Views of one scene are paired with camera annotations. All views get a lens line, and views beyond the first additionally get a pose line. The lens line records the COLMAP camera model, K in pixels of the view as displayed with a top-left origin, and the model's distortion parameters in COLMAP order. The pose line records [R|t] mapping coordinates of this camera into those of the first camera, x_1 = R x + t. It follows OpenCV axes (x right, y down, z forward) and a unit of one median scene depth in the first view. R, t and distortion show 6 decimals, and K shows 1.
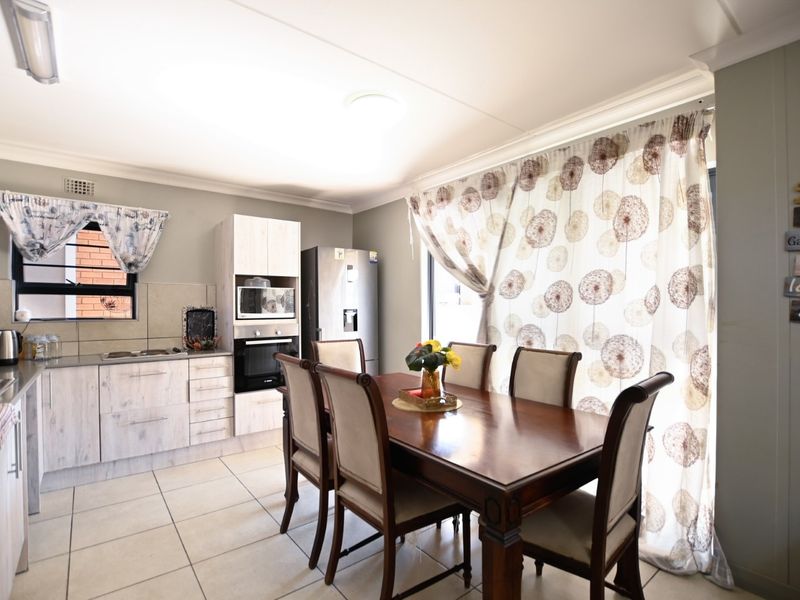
lens RADIAL K [[430.8, 0, 395.2], [0, 430.8, 304.4], [0, 0, 1]] dist [-0.003393, -0.000277]
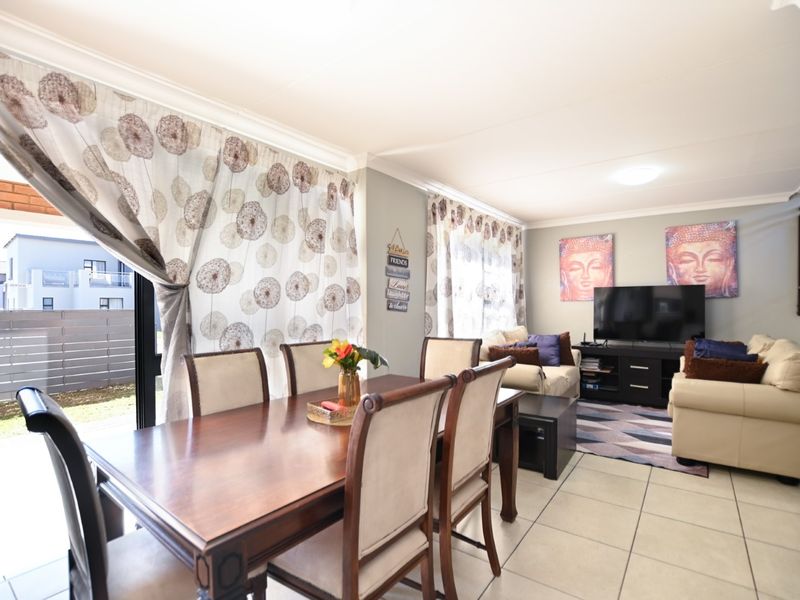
lens RADIAL K [[430.8, 0, 395.2], [0, 430.8, 304.4], [0, 0, 1]] dist [-0.003393, -0.000277]
pose [[-0.294239, 0.000238, 0.955732, -0.656152], [-0.000024, 1.000000, -0.000257, 0.008988], [-0.955732, -0.000099, -0.294239, 0.978637]]
